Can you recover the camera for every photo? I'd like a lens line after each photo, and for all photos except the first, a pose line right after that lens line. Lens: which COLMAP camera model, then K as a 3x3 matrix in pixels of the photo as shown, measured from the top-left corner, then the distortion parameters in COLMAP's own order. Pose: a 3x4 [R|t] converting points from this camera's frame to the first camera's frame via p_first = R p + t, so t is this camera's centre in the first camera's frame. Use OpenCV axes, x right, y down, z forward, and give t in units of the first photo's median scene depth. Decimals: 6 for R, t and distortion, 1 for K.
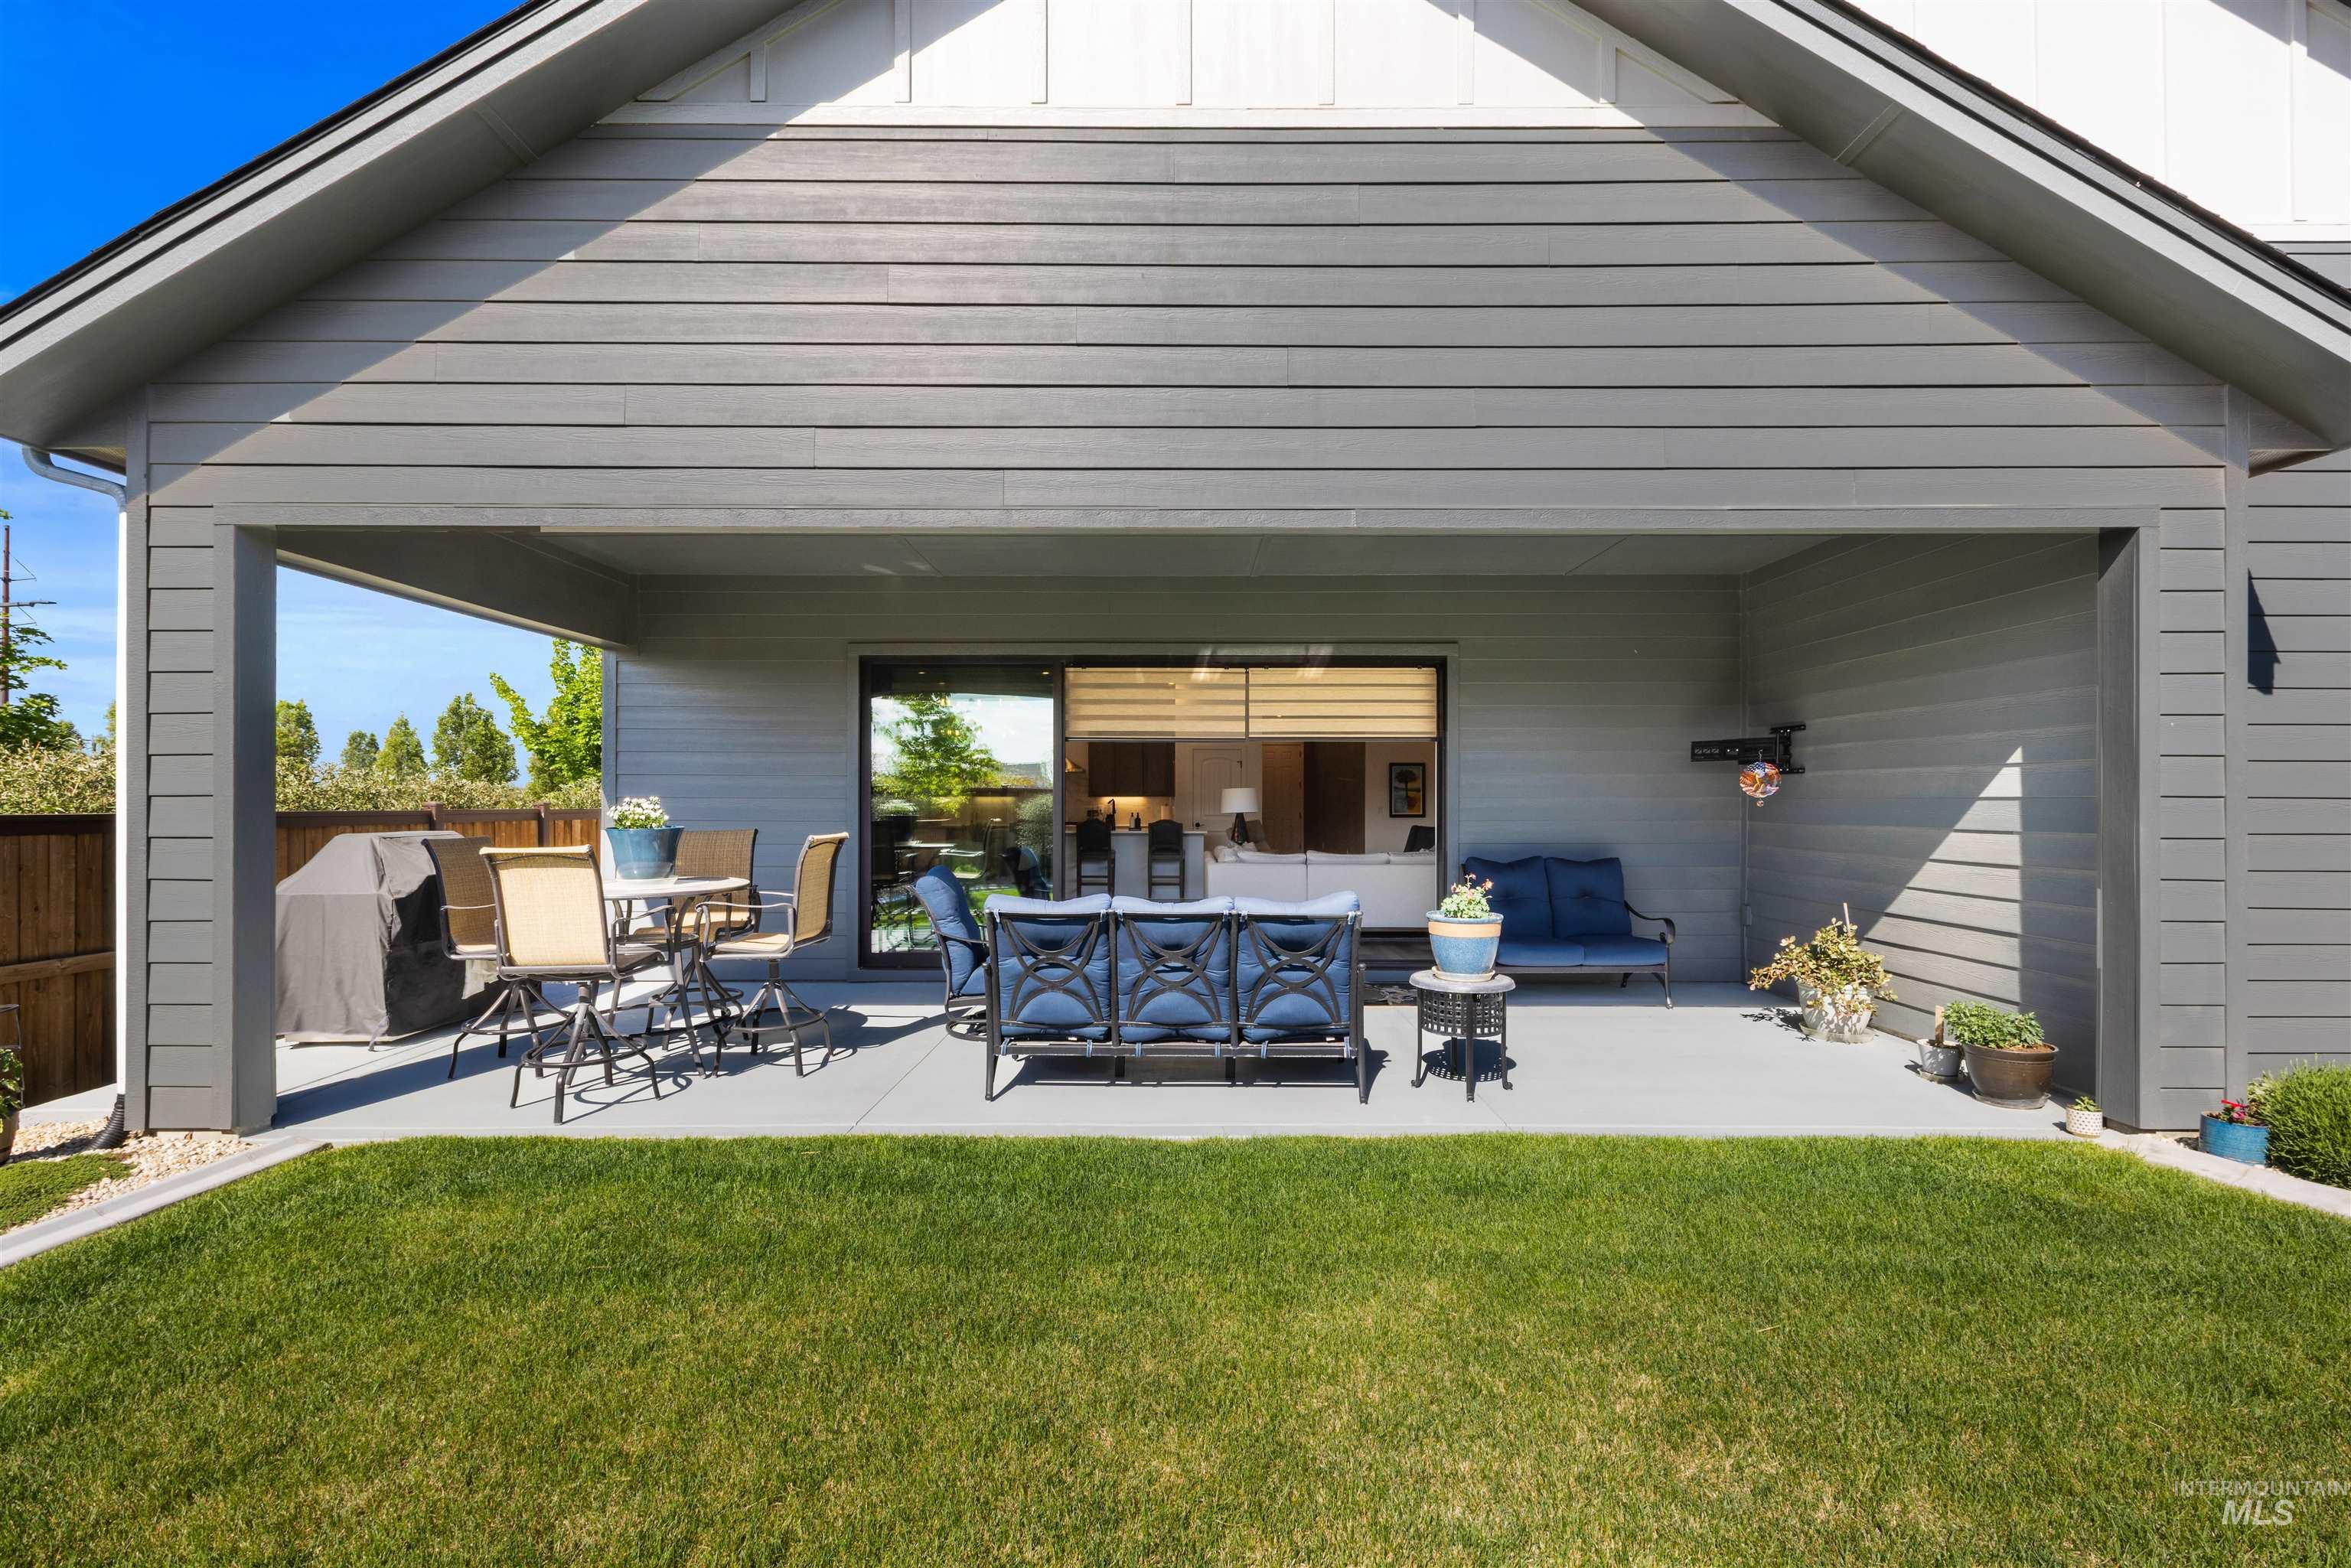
lens RADIAL K [[1078.4, 0, 1175.5], [0, 1078.4, 784.0], [0, 0, 1]] dist [0.013600, -0.000530]
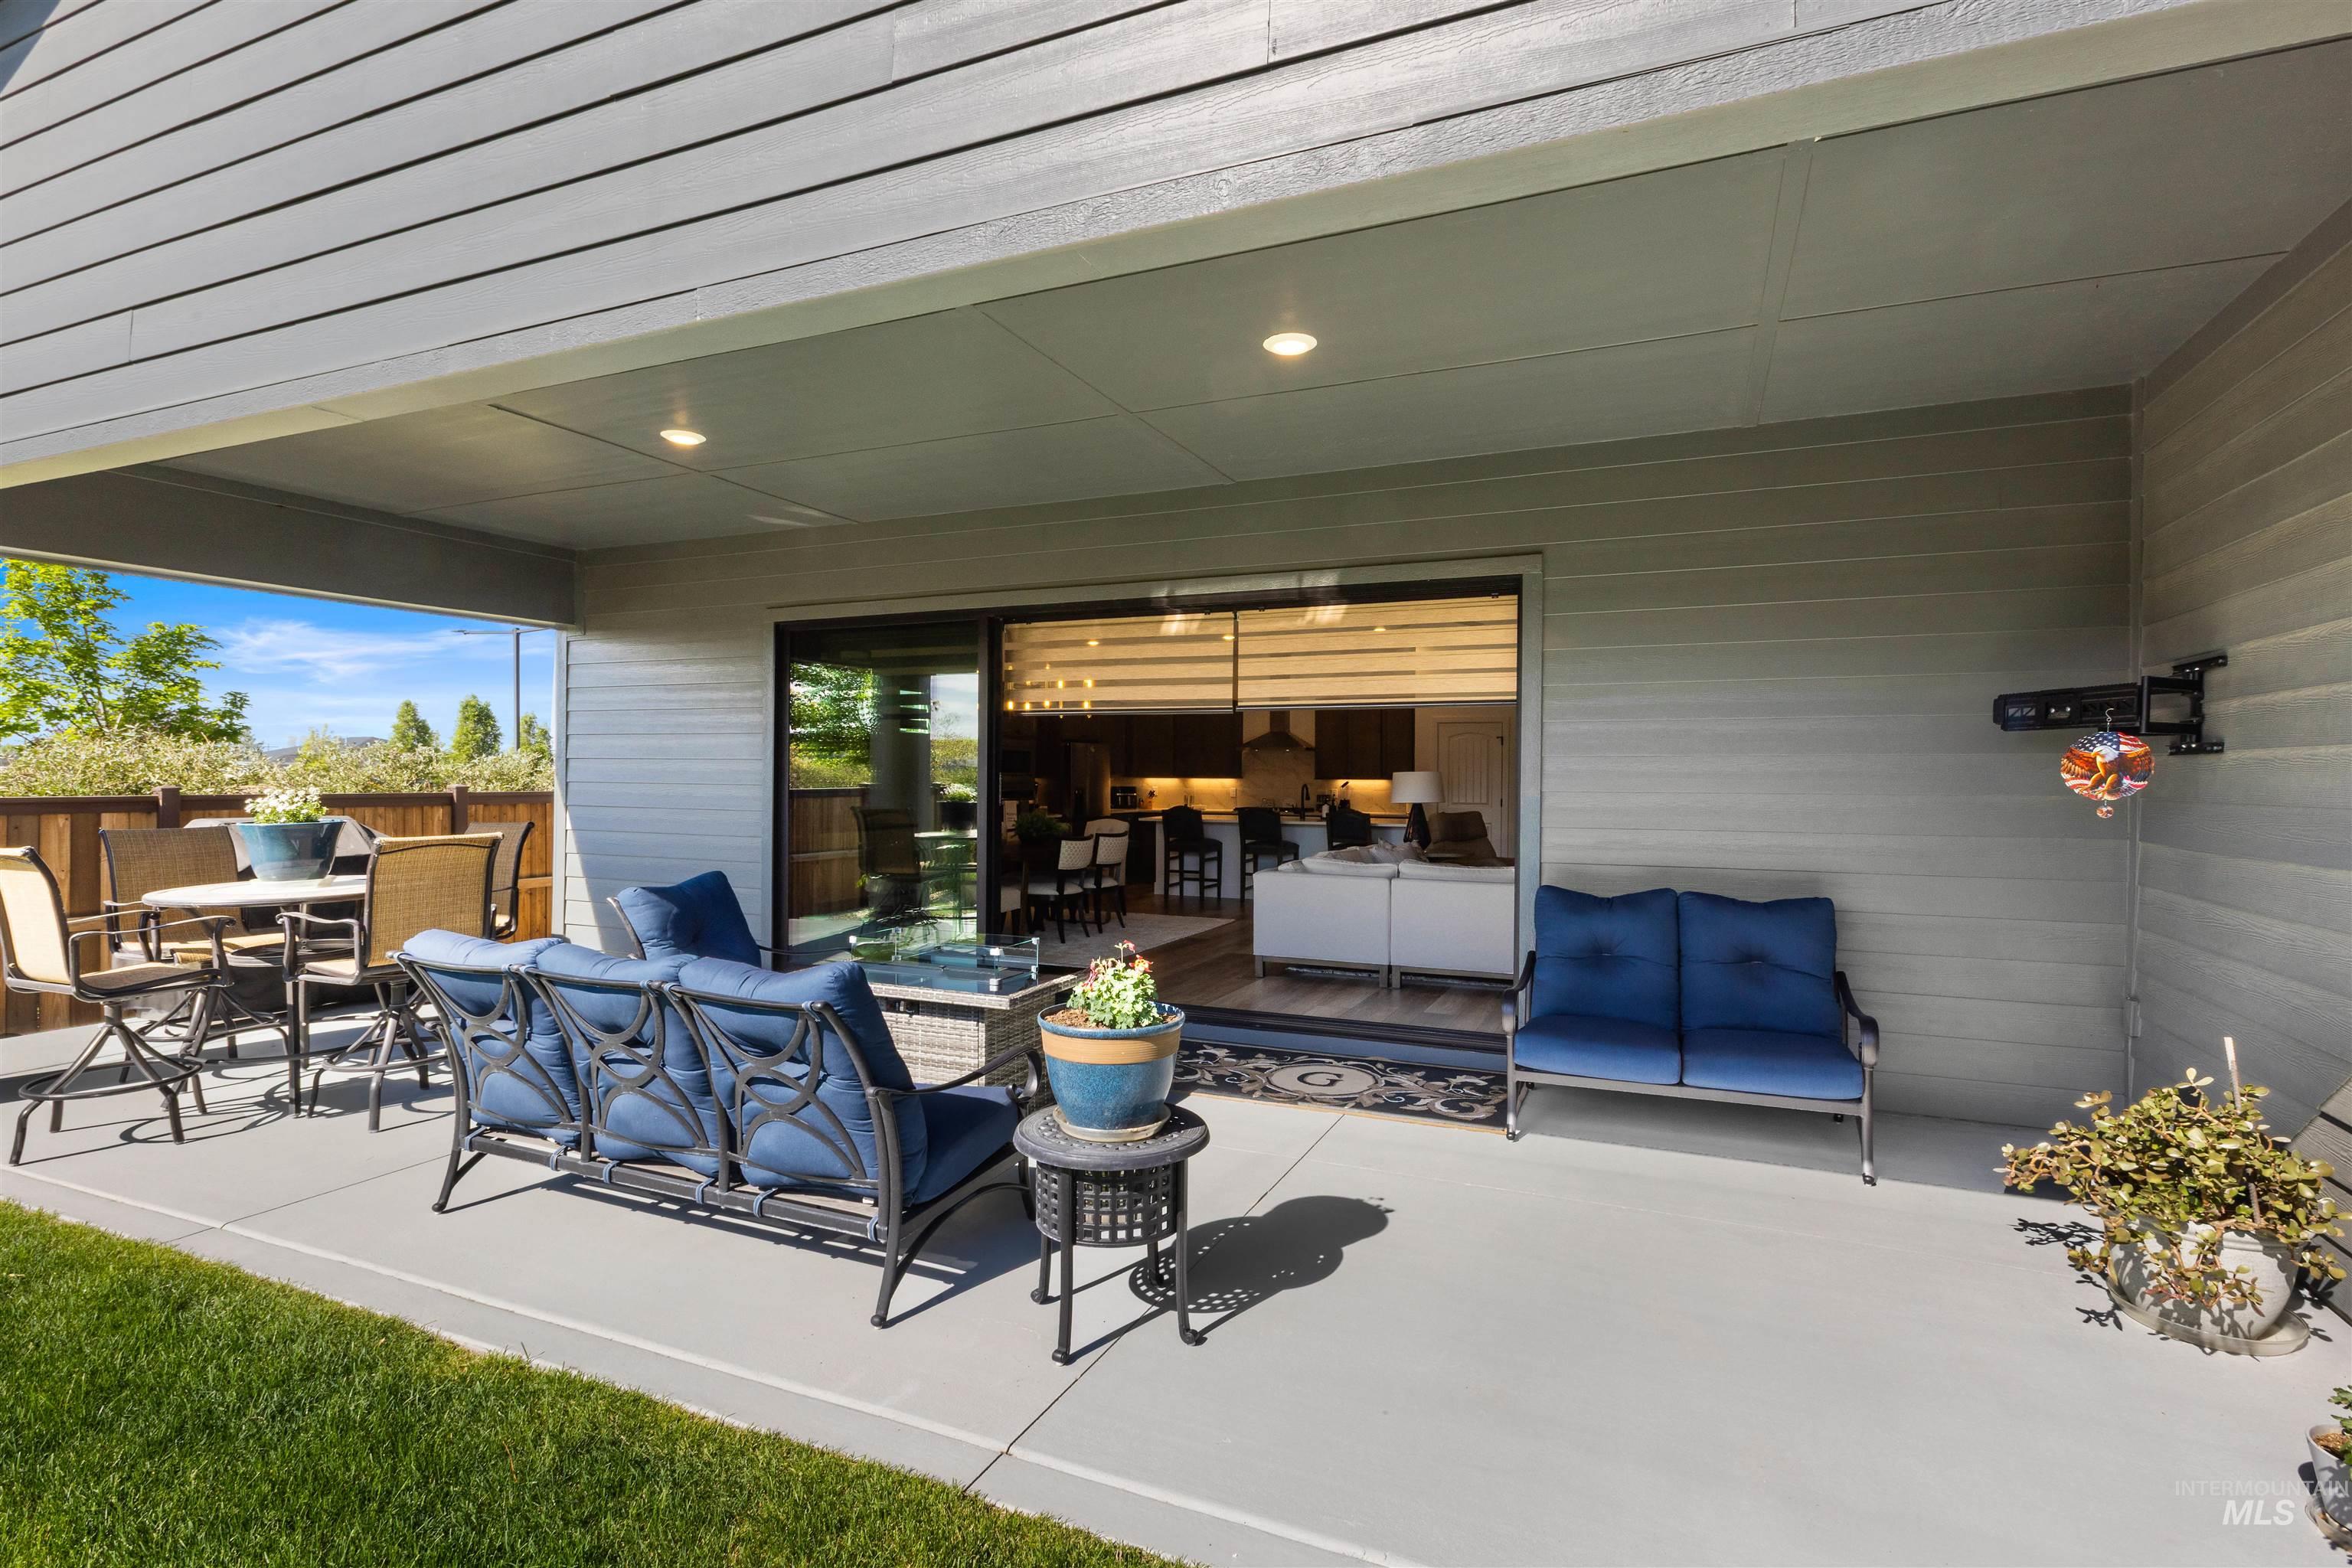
lens RADIAL K [[1058.8, 0, 1188.0], [0, 1058.8, 767.2], [0, 0, 1]] dist [0.014022, -0.000246]
pose [[0.903763, 0.002537, -0.428026, 0.414374], [-0.000166, 0.999984, 0.005575, -0.006828], [0.428034, -0.004968, 0.903749, 0.400994]]
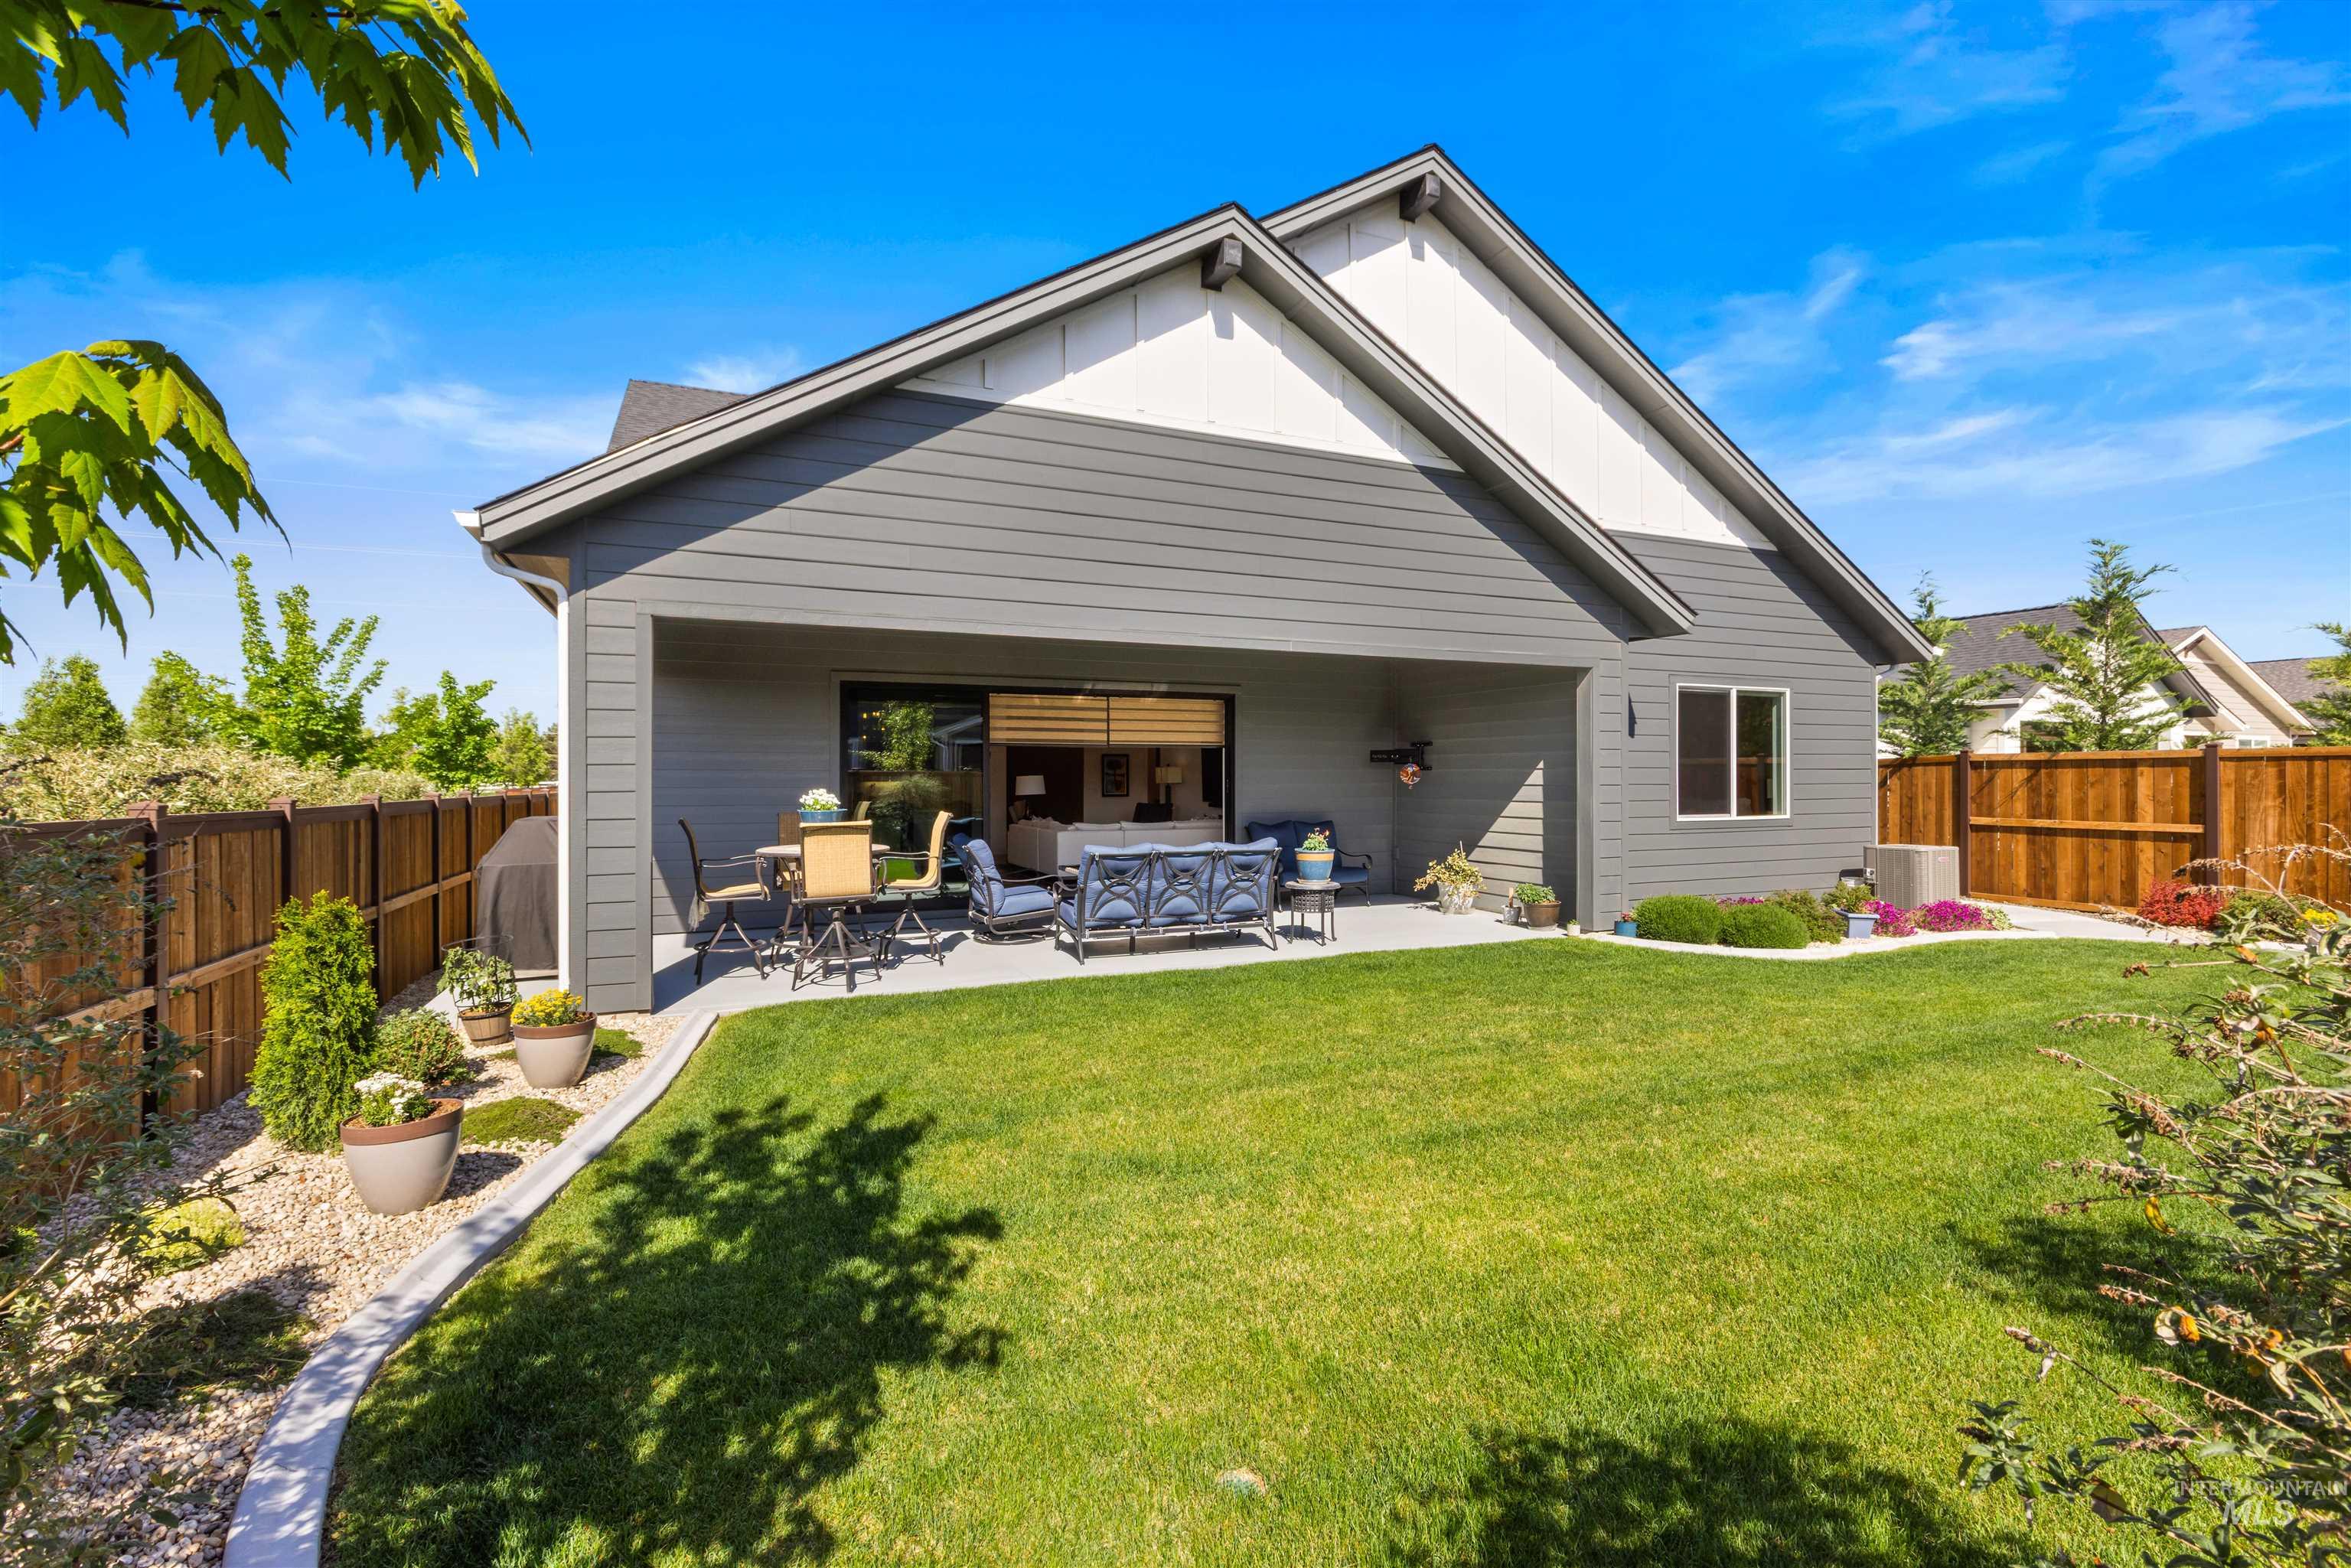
lens RADIAL K [[1058.3, 0, 1187.4], [0, 1058.3, 767.2], [0, 0, 1]] dist [0.014022, -0.000246]
pose [[0.915105, 0.000731, 0.403214, -0.499293], [-0.002082, 0.999994, 0.002911, -0.019480], [-0.403210, -0.003503, 0.915101, -0.435865]]
